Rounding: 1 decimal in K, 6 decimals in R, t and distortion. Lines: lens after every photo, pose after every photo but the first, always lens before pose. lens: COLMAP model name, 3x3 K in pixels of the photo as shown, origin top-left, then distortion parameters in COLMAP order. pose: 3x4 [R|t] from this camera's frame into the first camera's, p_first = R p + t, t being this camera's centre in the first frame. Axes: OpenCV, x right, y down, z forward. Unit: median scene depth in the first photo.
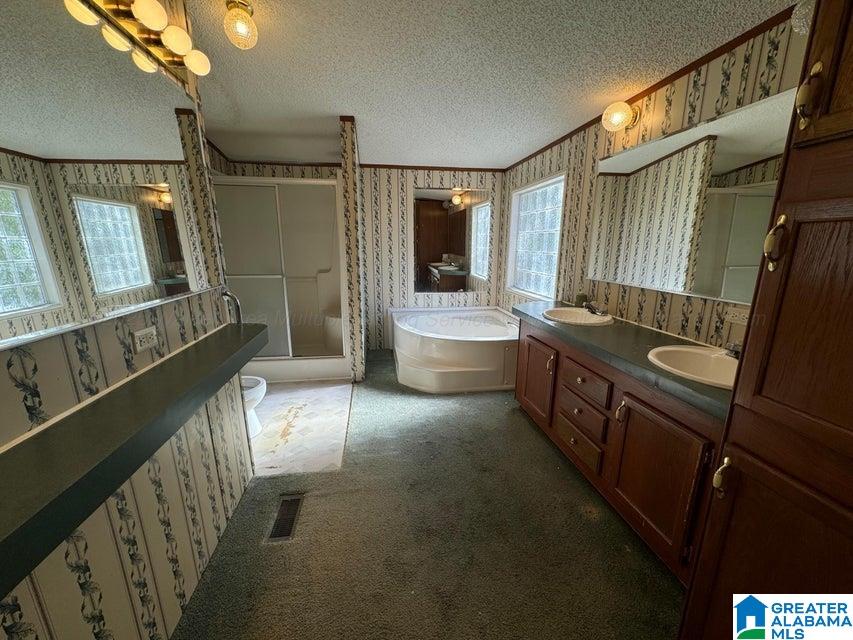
lens RADIAL K [[341.8, 0, 426.5], [0, 341.8, 320.0], [0, 0, 1]] dist [-0.001136, -0.000191]
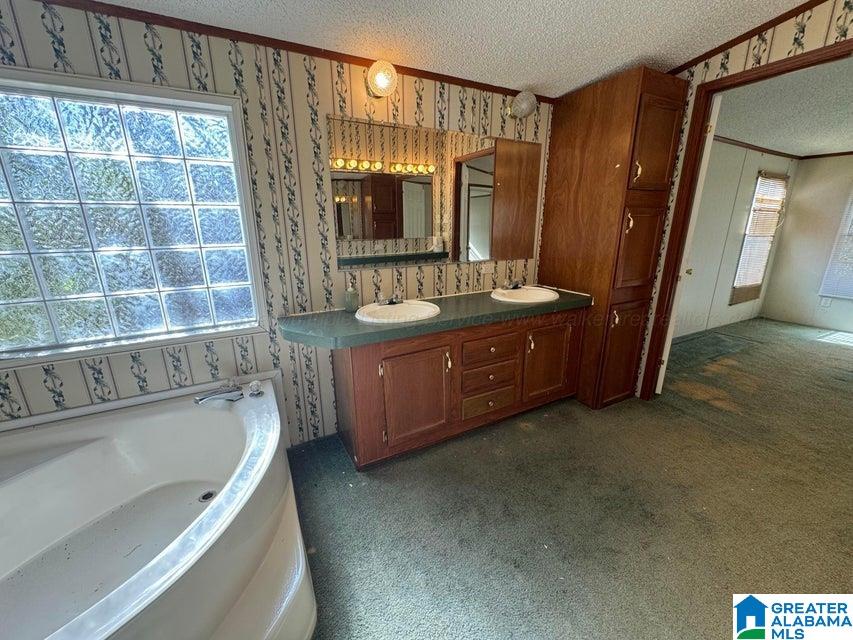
lens RADIAL K [[341.8, 0, 426.5], [0, 341.8, 320.0], [0, 0, 1]] dist [-0.001136, -0.000191]
pose [[-0.336432, -0.256837, 0.906007, -0.332377], [0.215358, 0.915610, 0.339529, -0.239968], [-0.916752, 0.309345, -0.252728, 1.026711]]
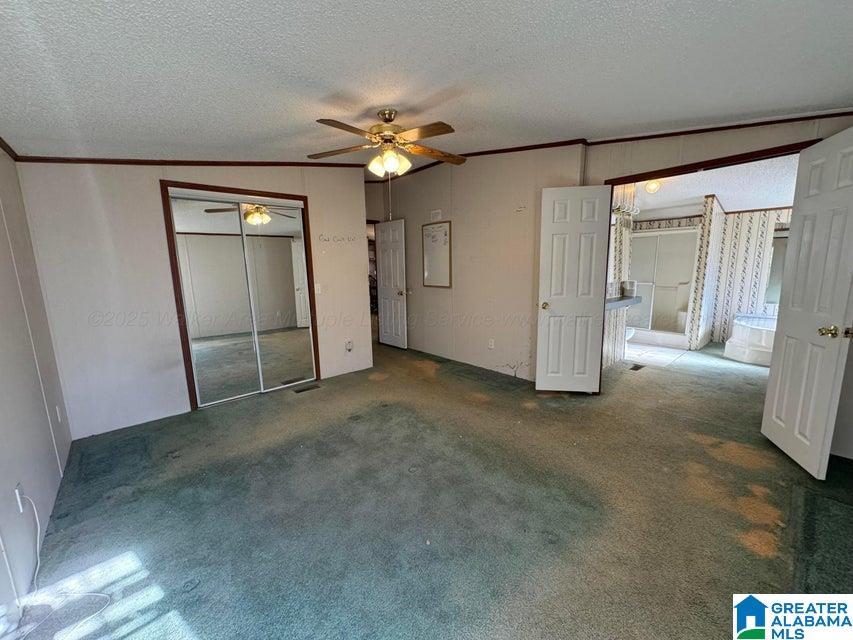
lens RADIAL K [[341.8, 0, 426.5], [0, 341.8, 320.0], [0, 0, 1]] dist [-0.001136, -0.000191]
pose [[0.547557, 0.121210, -0.827943, 0.560176], [-0.173407, 0.984410, 0.029434, 0.271983], [0.818603, 0.127455, 0.560040, -1.230811]]
